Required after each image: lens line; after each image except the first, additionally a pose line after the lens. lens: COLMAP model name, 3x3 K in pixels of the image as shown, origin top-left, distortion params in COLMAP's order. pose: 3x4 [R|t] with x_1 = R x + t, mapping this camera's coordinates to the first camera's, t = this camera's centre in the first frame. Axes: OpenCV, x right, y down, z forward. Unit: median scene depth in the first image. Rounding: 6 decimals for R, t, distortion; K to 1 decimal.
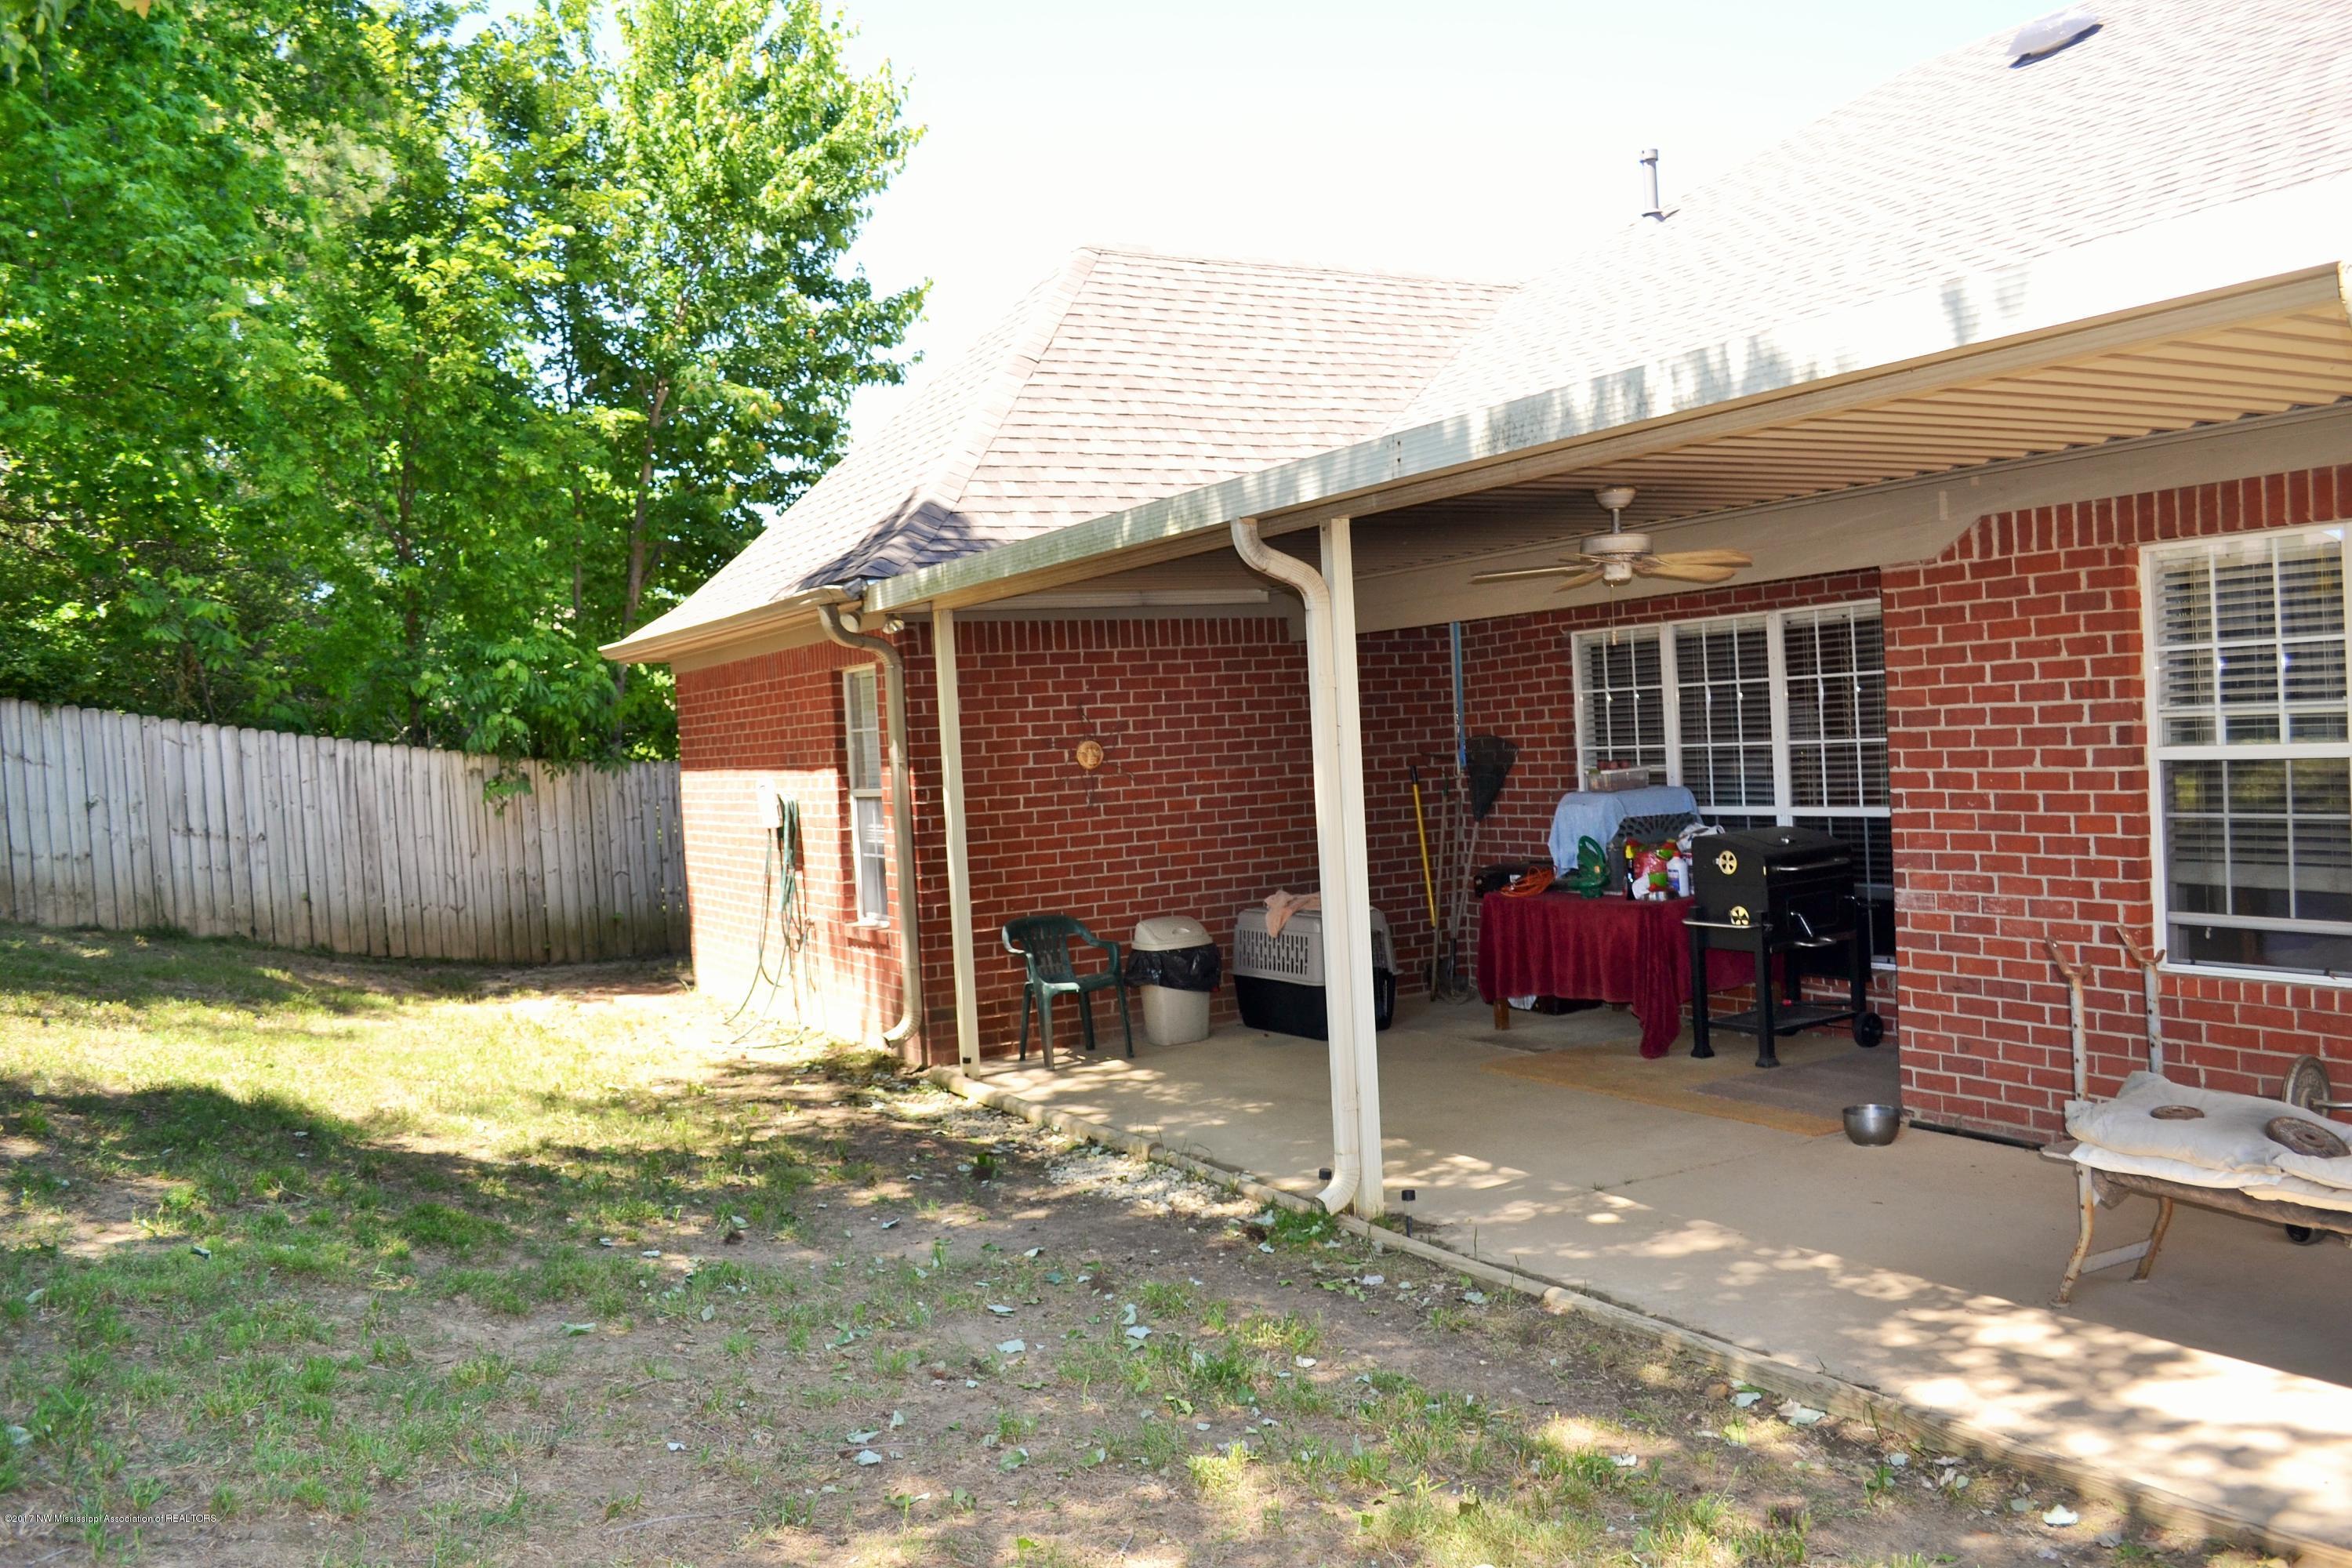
lens RADIAL K [[1868.0, 0, 1164.7], [0, 1868.0, 787.7], [0, 0, 1]] dist [-0.081169, 0.013616]
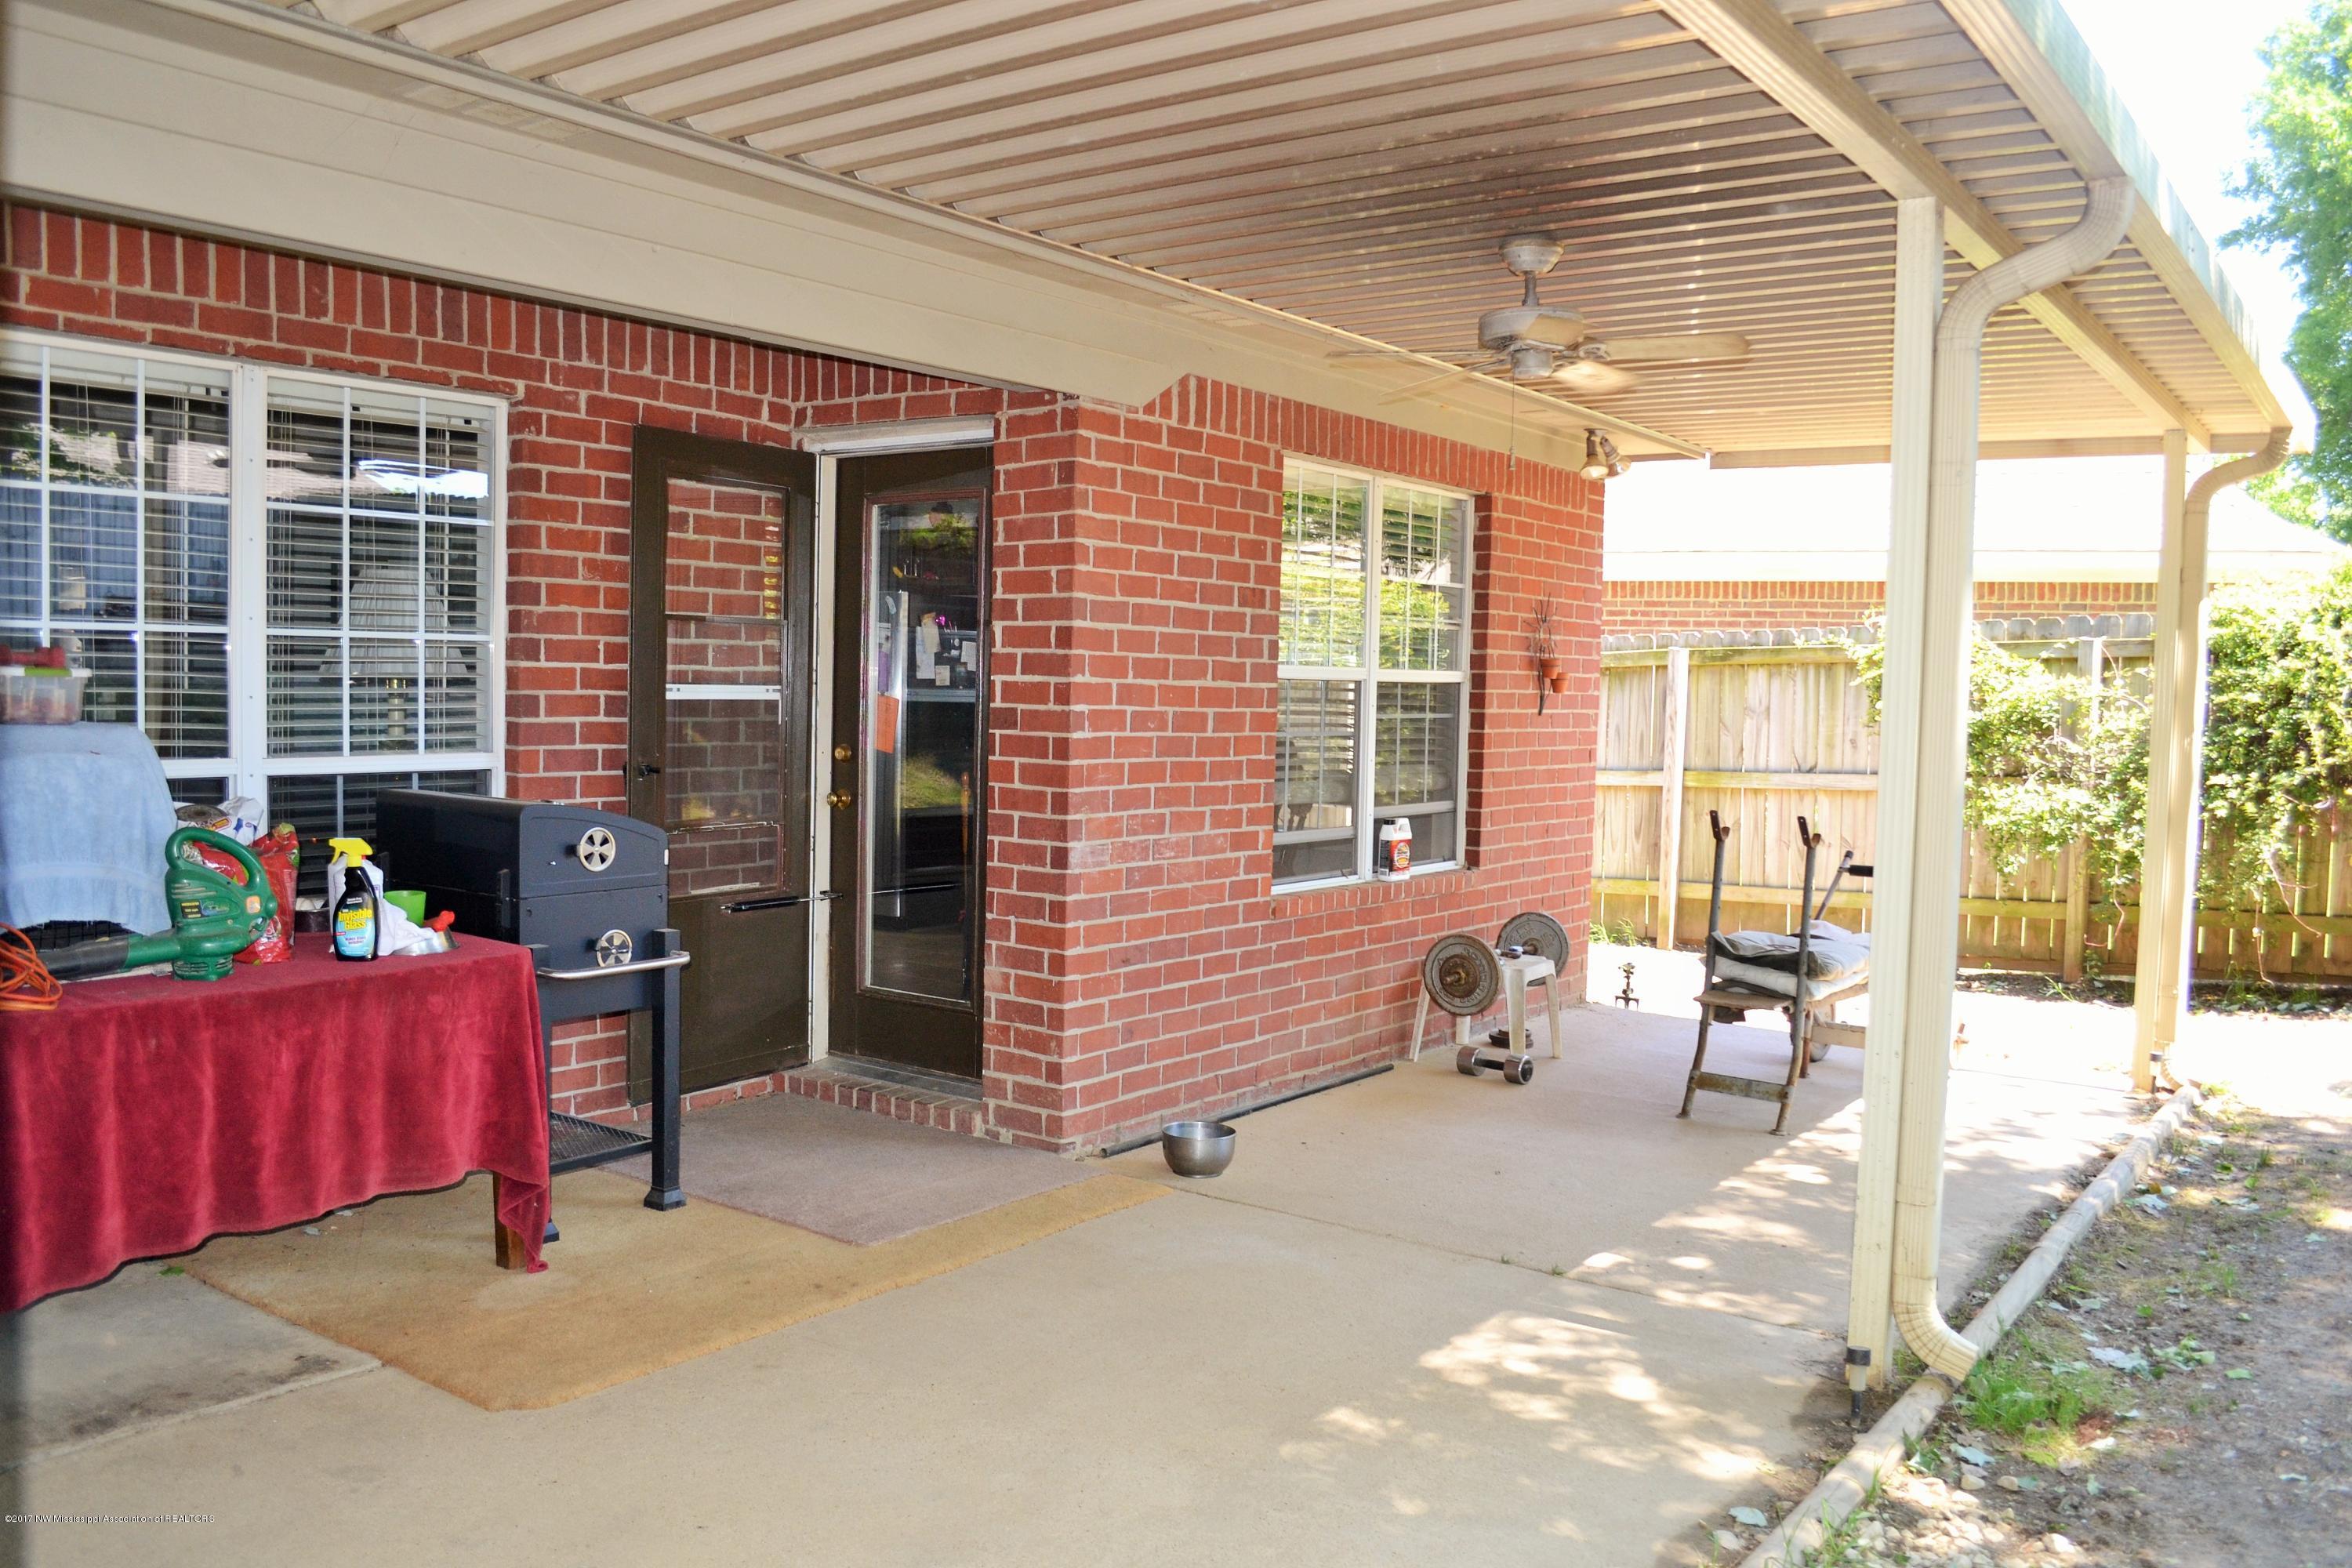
lens RADIAL K [[1868.0, 0, 1179.3], [0, 1868.0, 806.9], [0, 0, 1]] dist [-0.081169, 0.013616]
pose [[-0.417884, -0.012628, 0.908412, -0.024304], [0.027944, 0.999252, 0.026746, 0.001841], [-0.908070, 0.036561, -0.417219, 0.105373]]
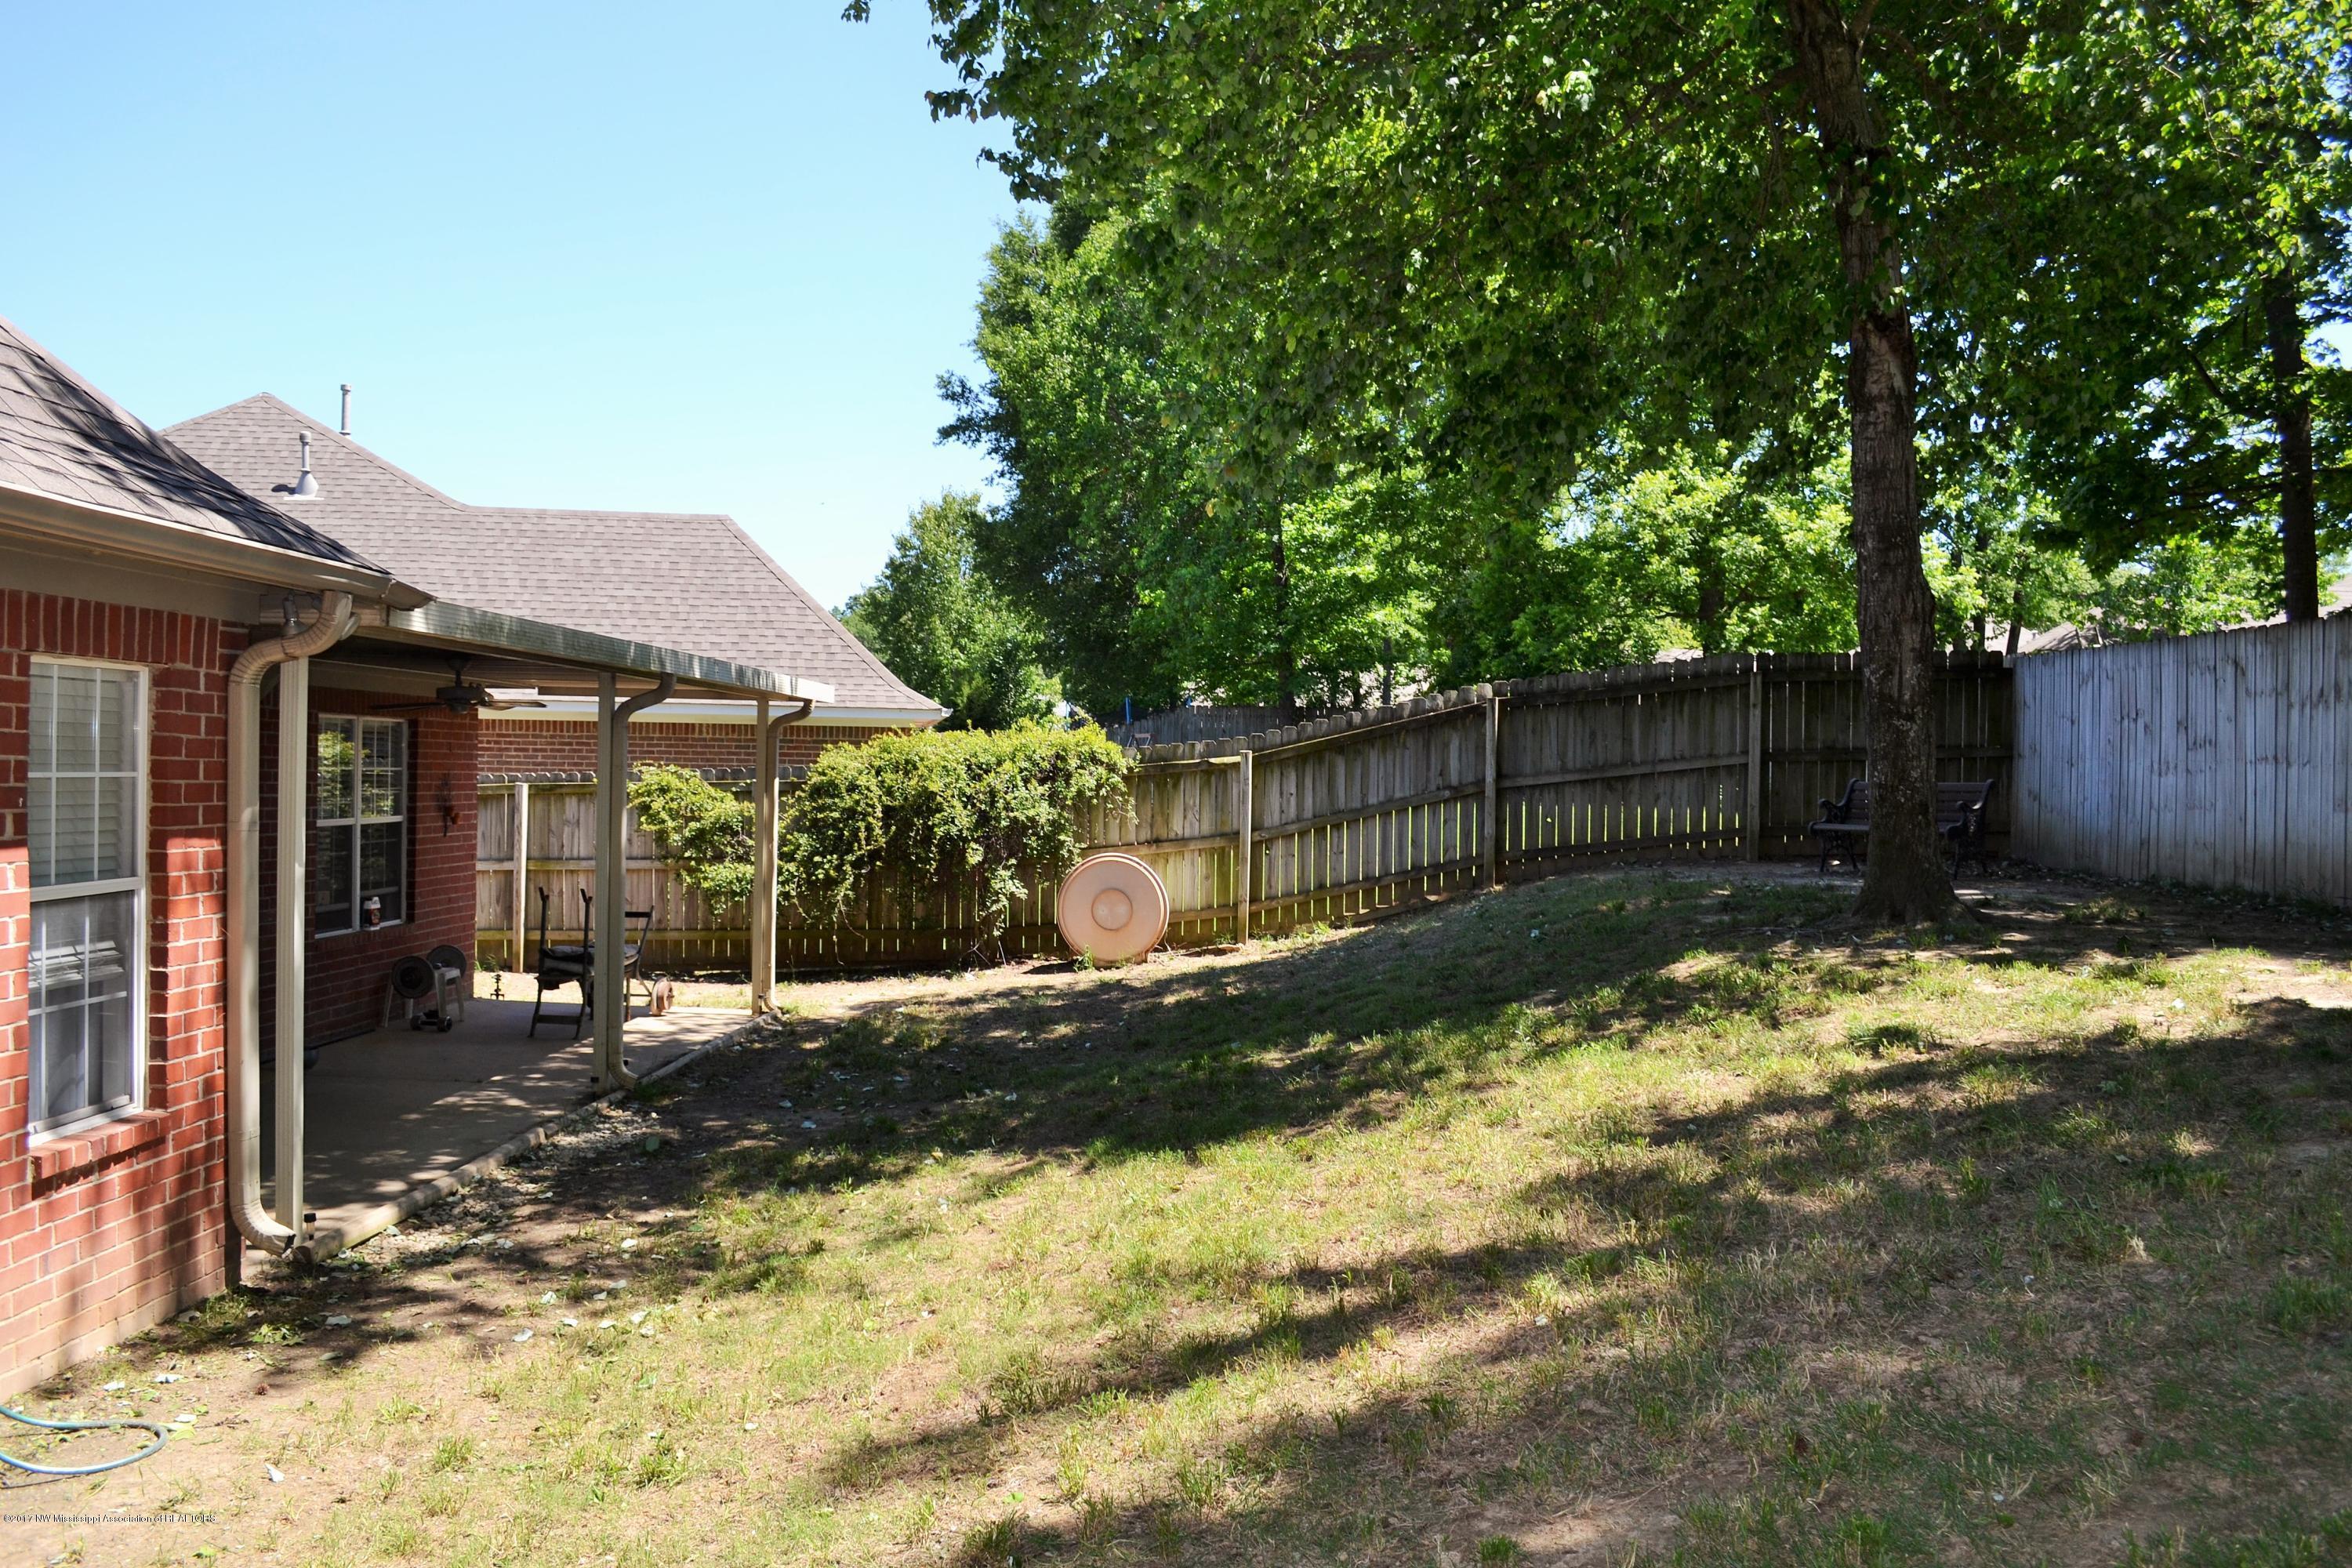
lens RADIAL K [[1868.0, 0, 1175.4], [0, 1868.0, 781.4], [0, 0, 1]] dist [-0.081169, 0.013616]
pose [[-0.858410, 0.036206, 0.511684, -0.081733], [0.042754, 0.999085, 0.001032, -0.001637], [-0.511179, 0.022762, -0.859173, 0.153062]]
